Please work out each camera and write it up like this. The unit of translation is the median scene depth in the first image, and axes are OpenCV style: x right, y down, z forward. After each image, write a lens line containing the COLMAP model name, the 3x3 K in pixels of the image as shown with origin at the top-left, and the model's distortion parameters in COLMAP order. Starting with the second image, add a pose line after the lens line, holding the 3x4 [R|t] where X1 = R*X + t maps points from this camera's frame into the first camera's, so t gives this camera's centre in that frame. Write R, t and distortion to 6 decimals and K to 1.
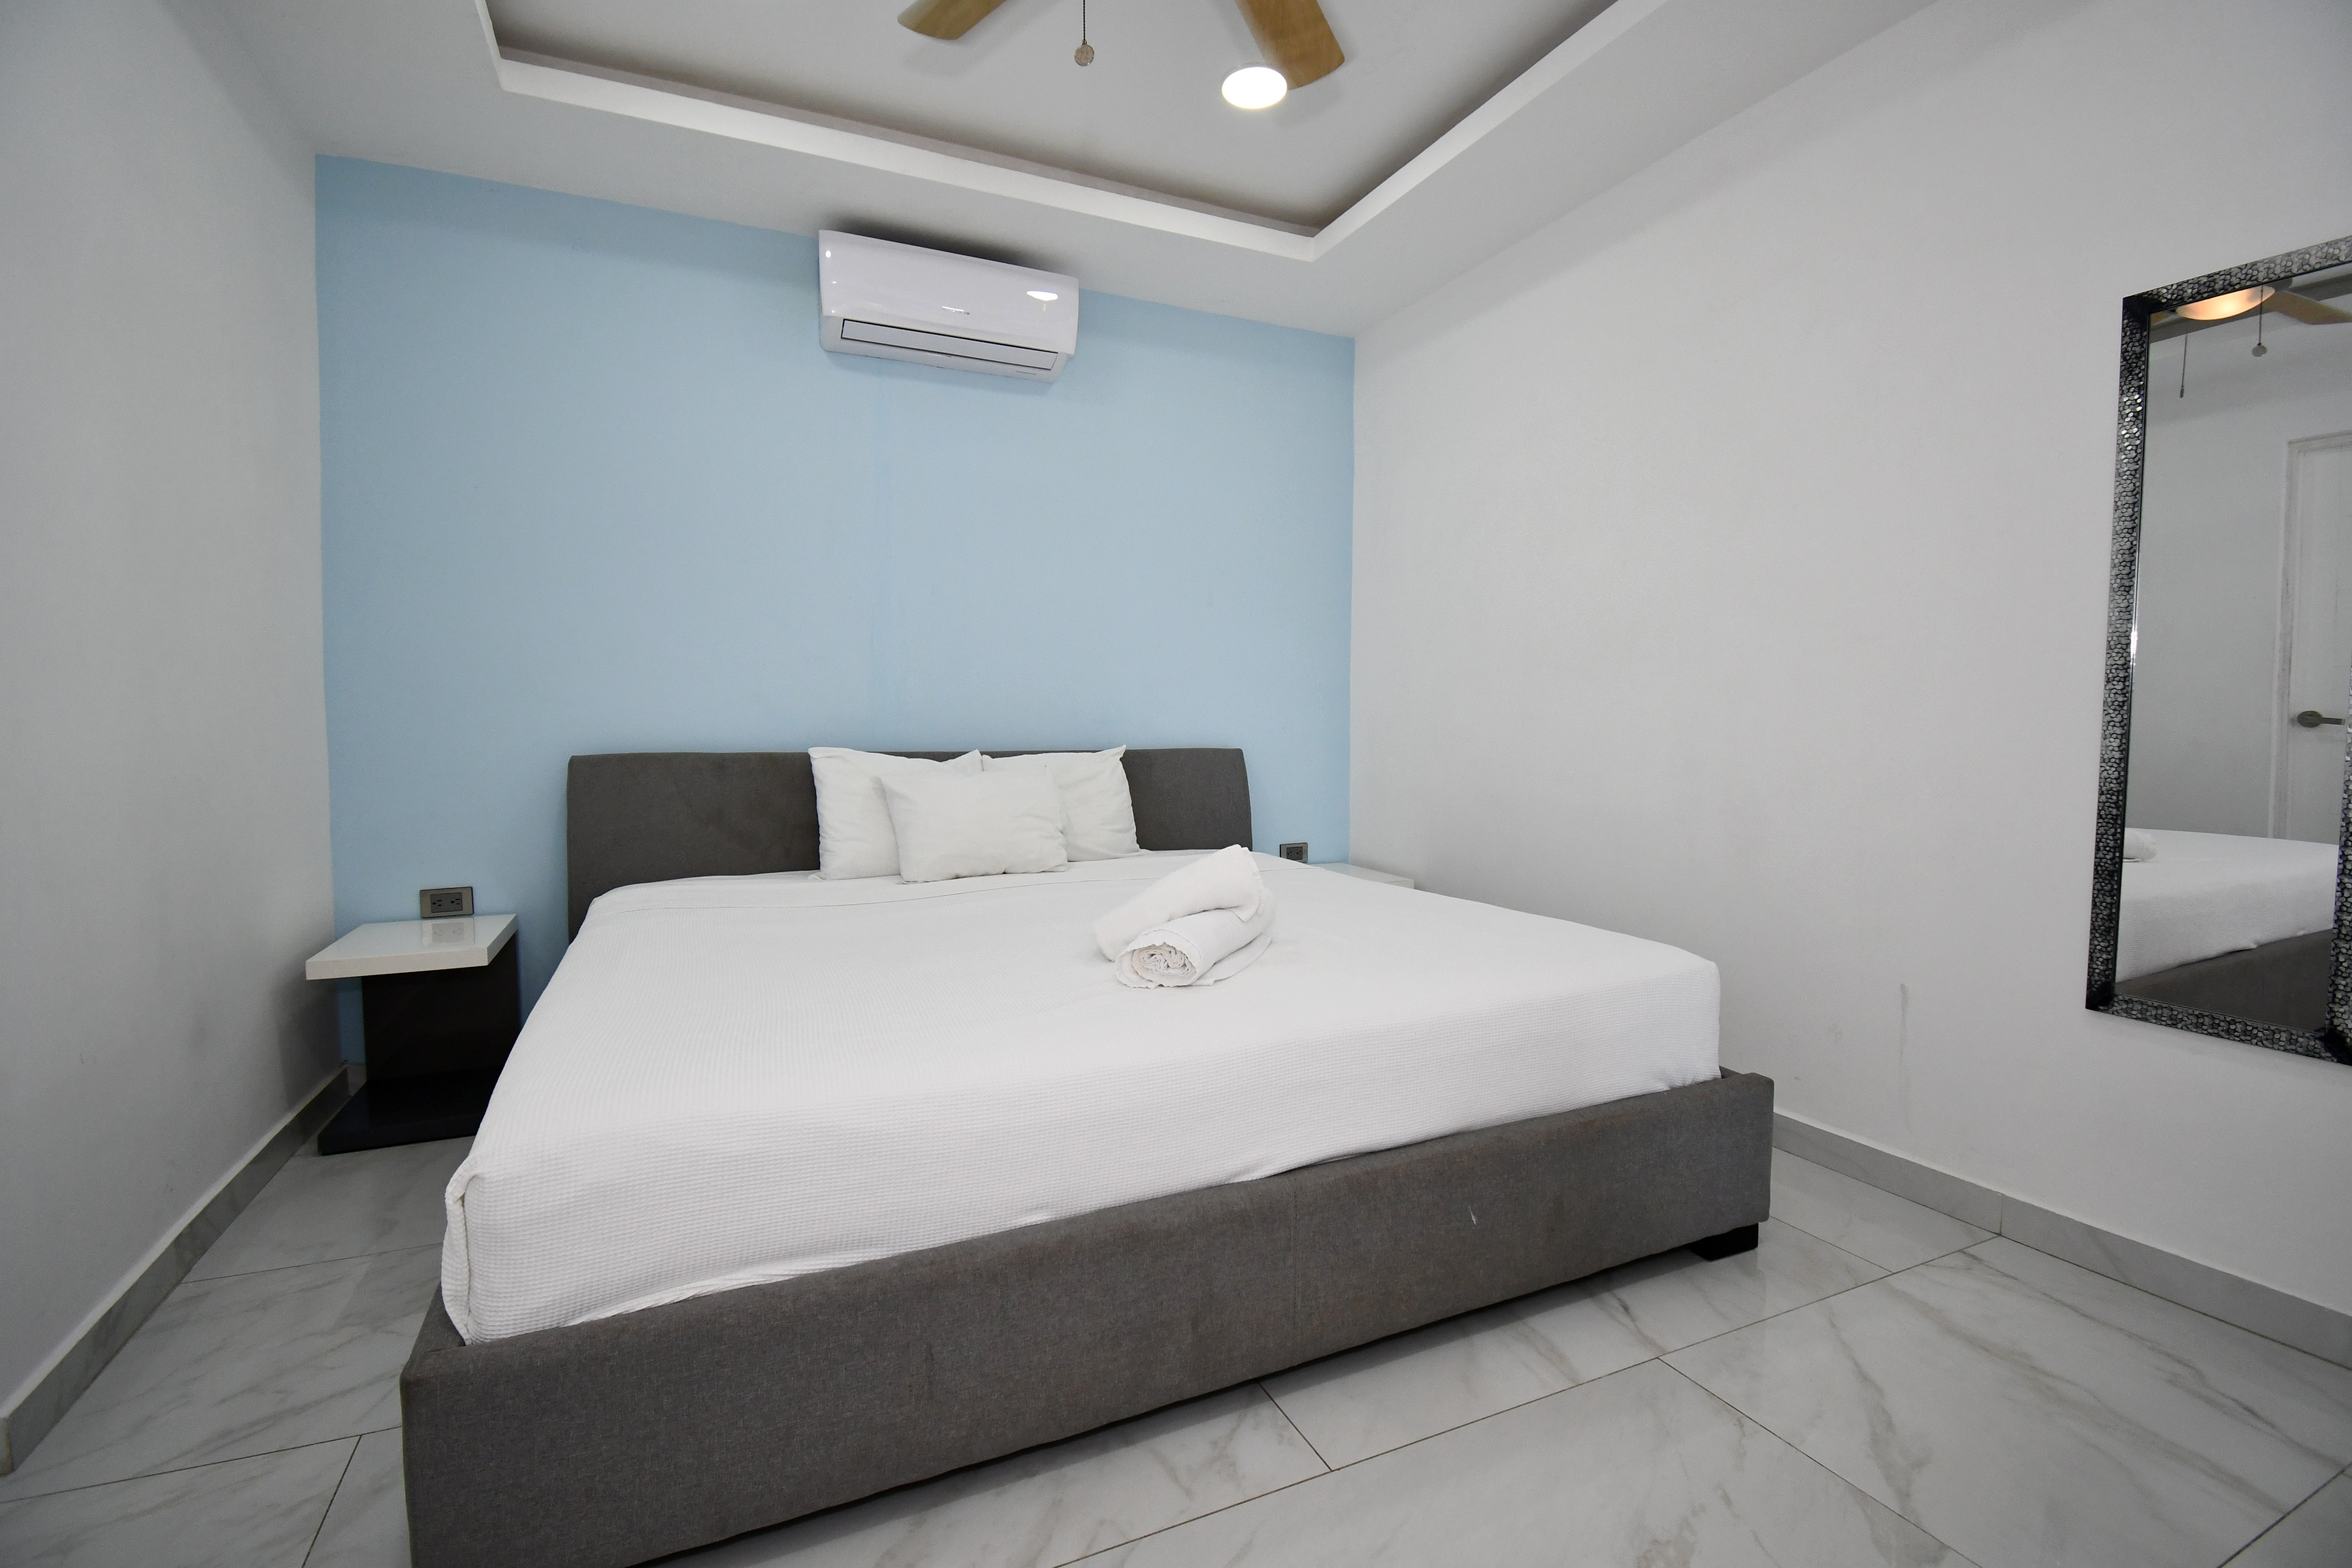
lens RADIAL K [[1034.4, 0, 1171.2], [0, 1034.4, 776.9], [0, 0, 1]] dist [-0.000202, -0.010236]
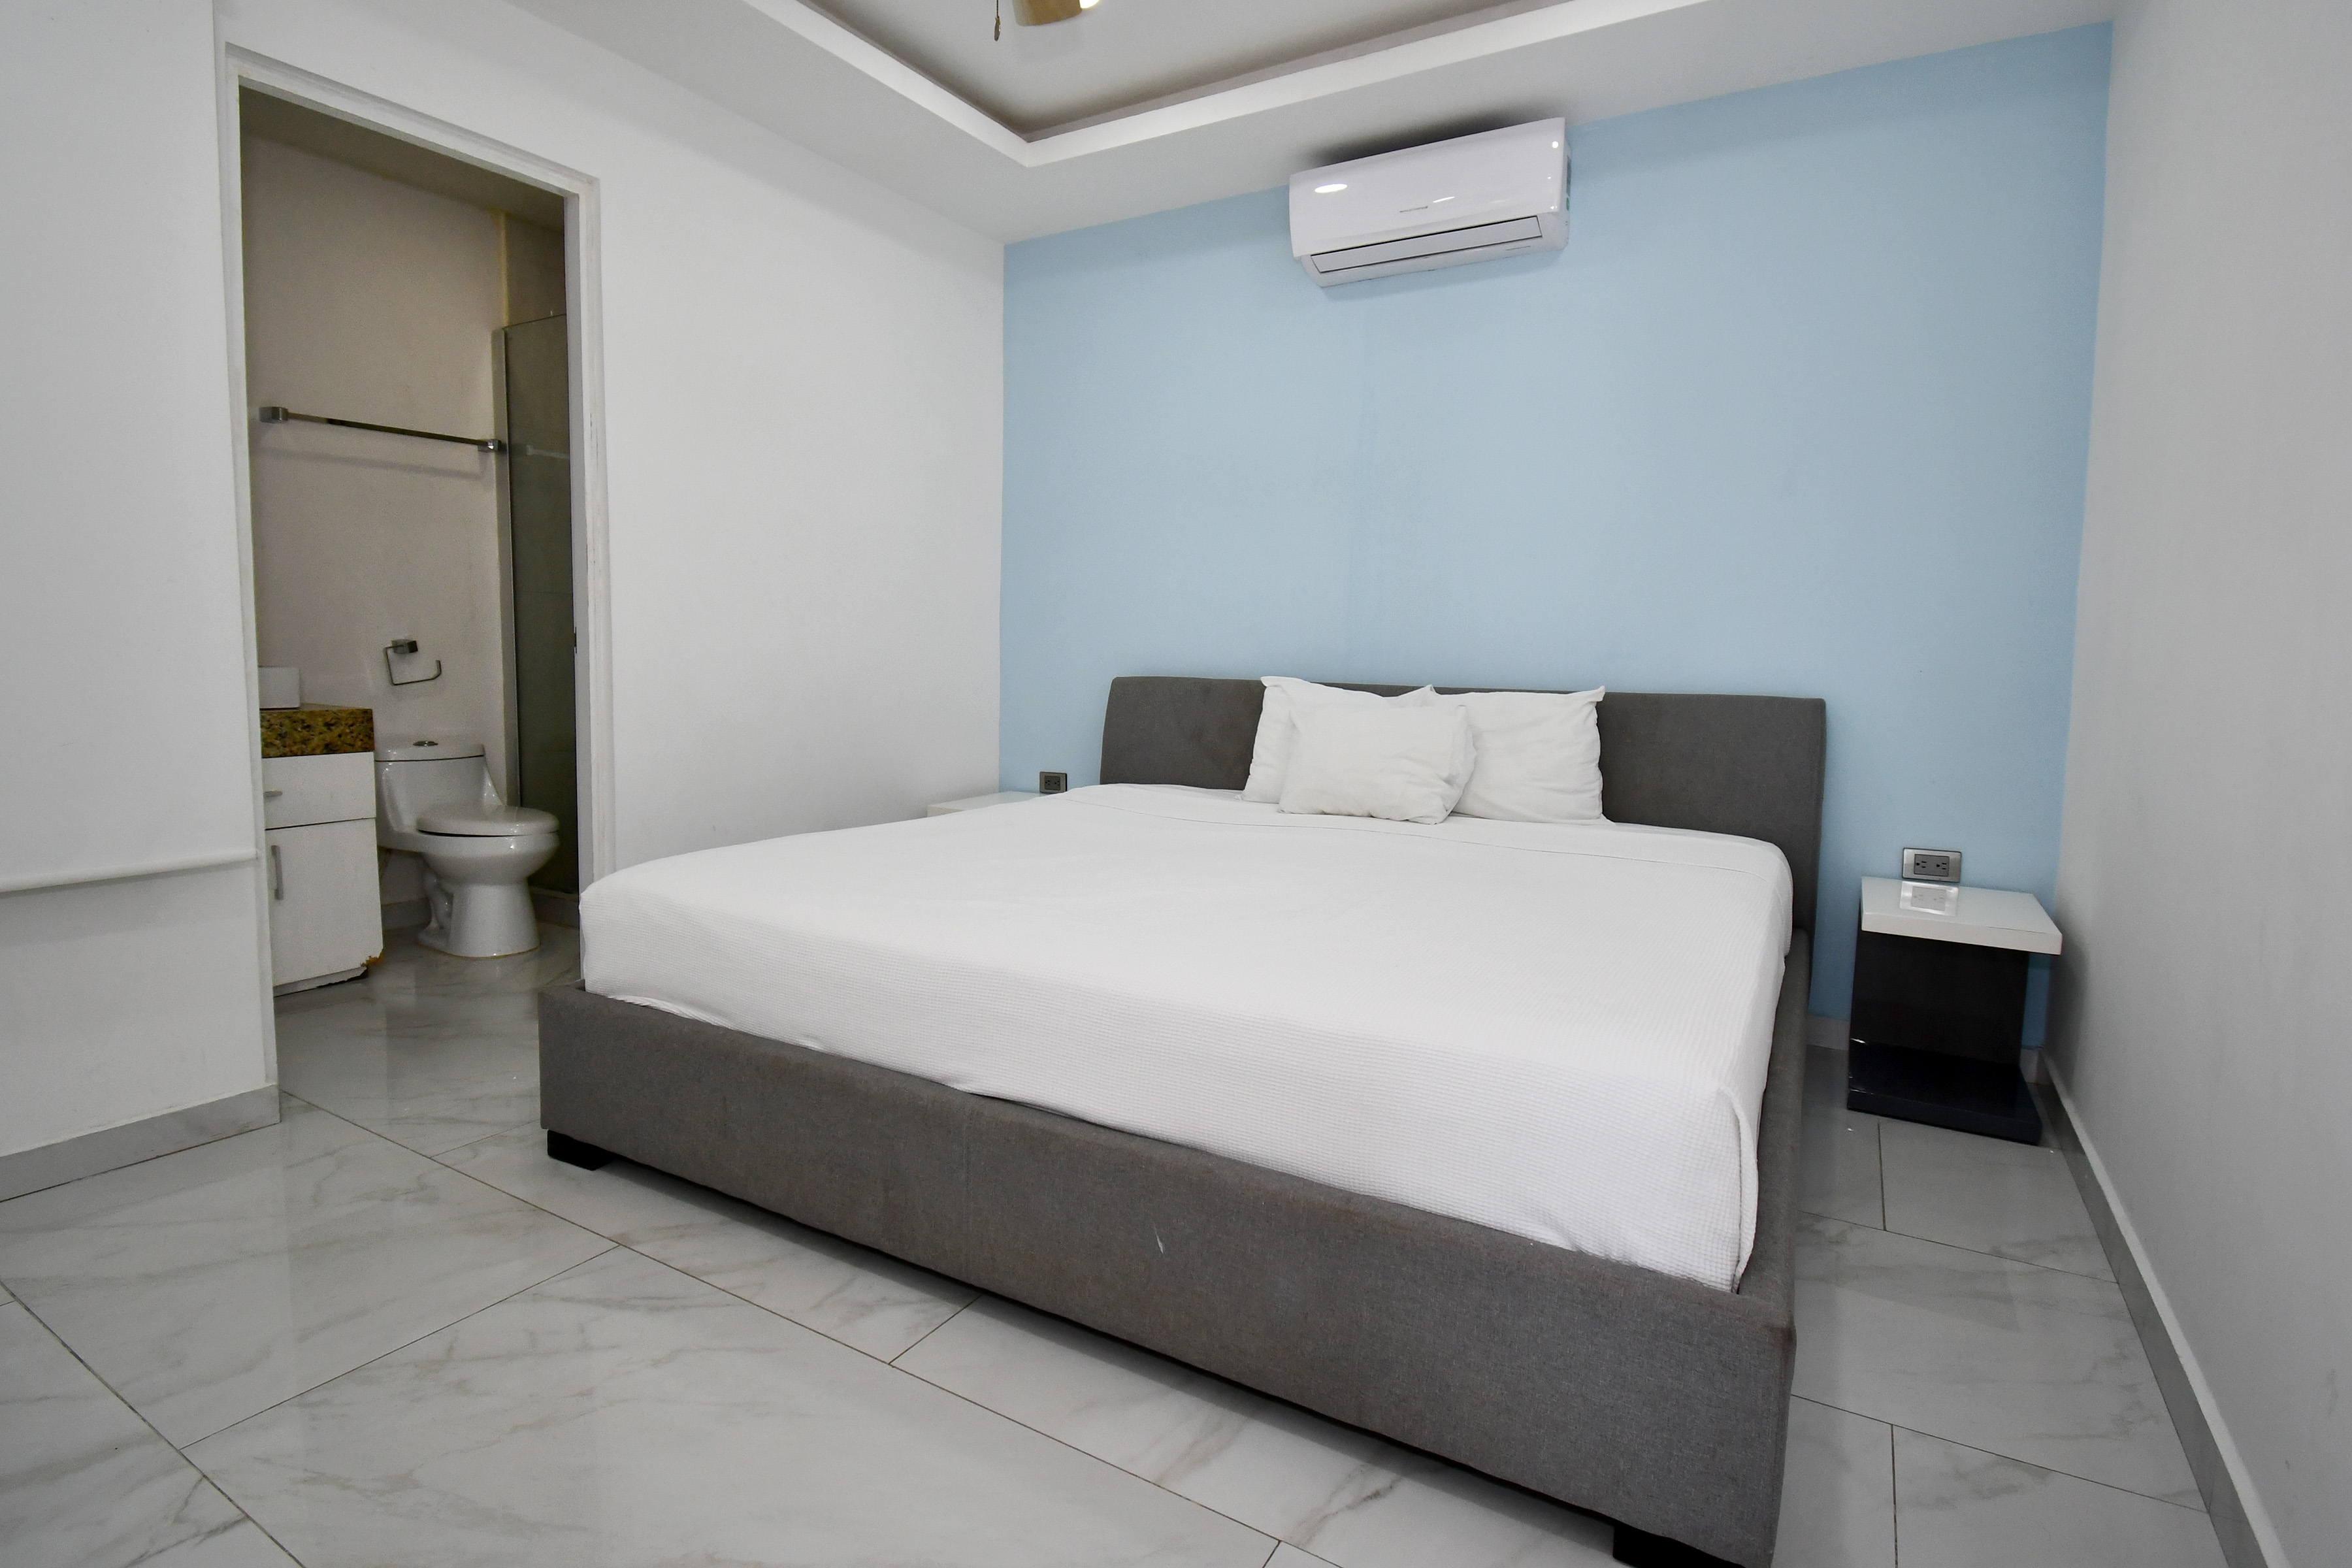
lens RADIAL K [[1145.5, 0, 1178.5], [0, 1145.5, 741.0], [0, 0, 1]] dist [0.002647, -0.011015]
pose [[0.575244, 0.073756, -0.814650, 0.823562], [-0.058108, 0.997095, 0.049242, -0.021950], [0.815915, 0.019011, 0.577859, 0.373225]]
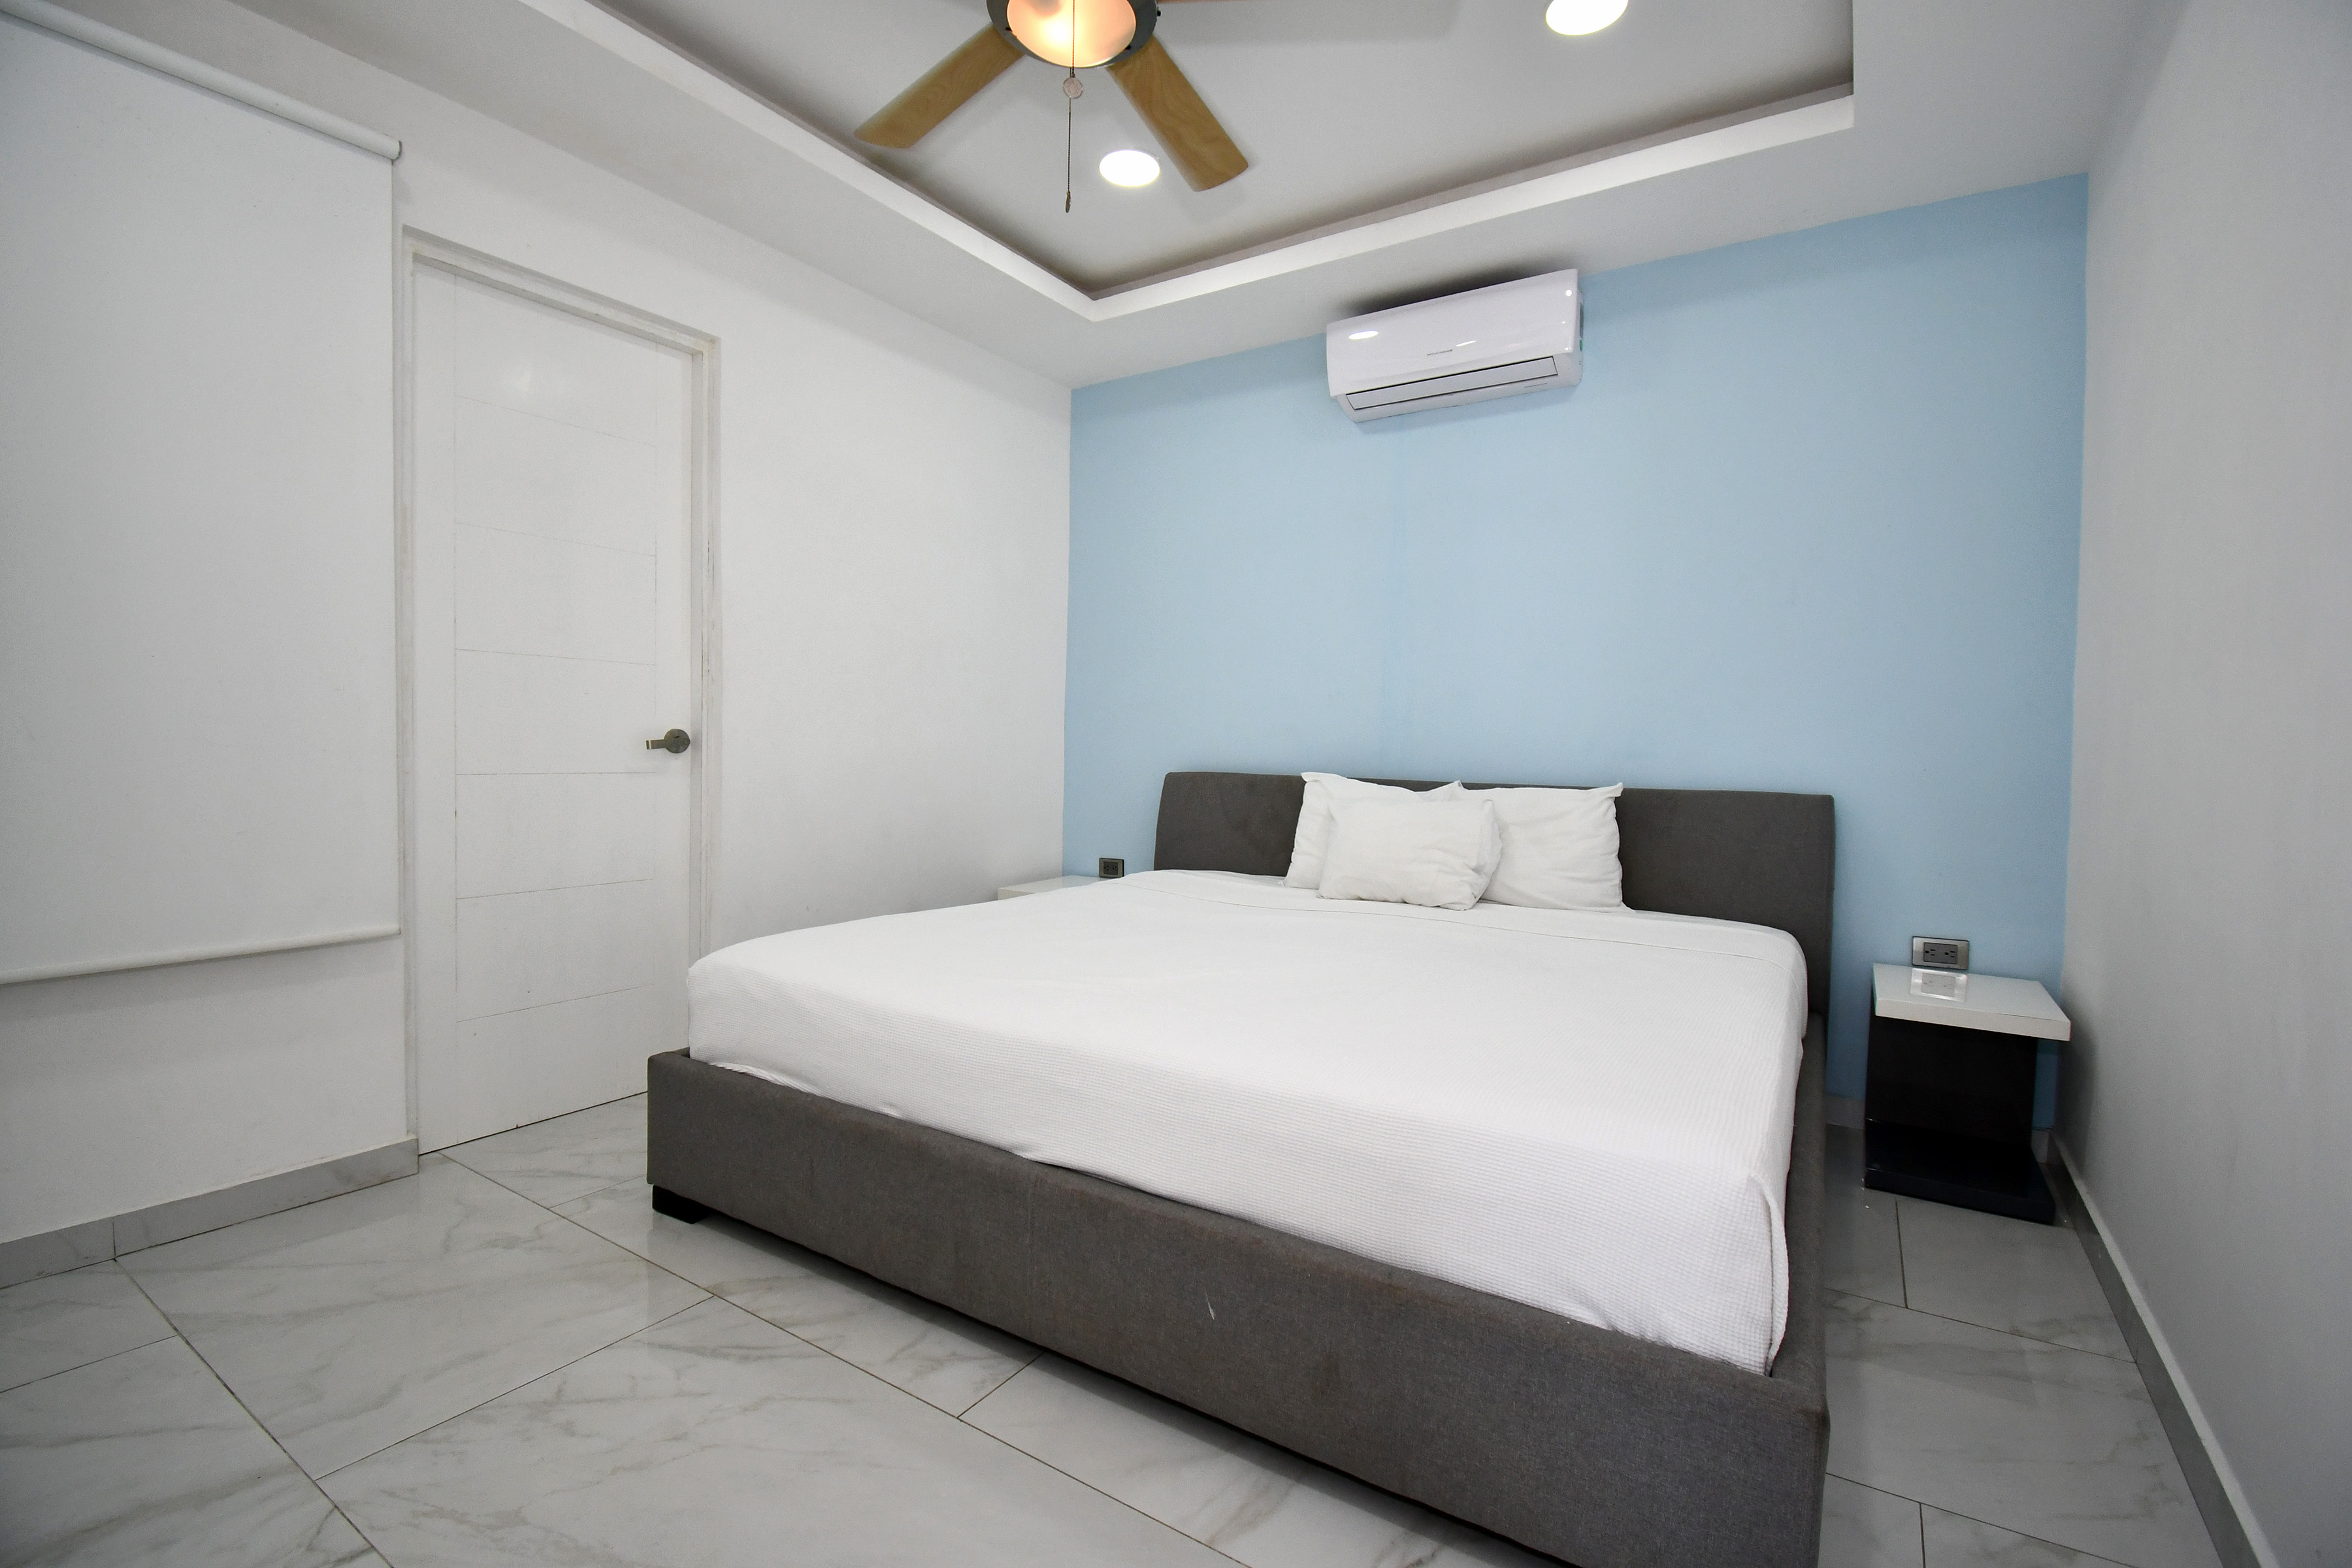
lens RADIAL K [[1034.4, 0, 1178.2], [0, 1034.4, 779.2], [0, 0, 1]] dist [-0.000202, -0.010236]
pose [[0.538975, 0.037370, -0.841492, 0.808686], [-0.060103, 0.998175, 0.005832, -0.027879], [0.840175, 0.047433, 0.540238, 0.377739]]
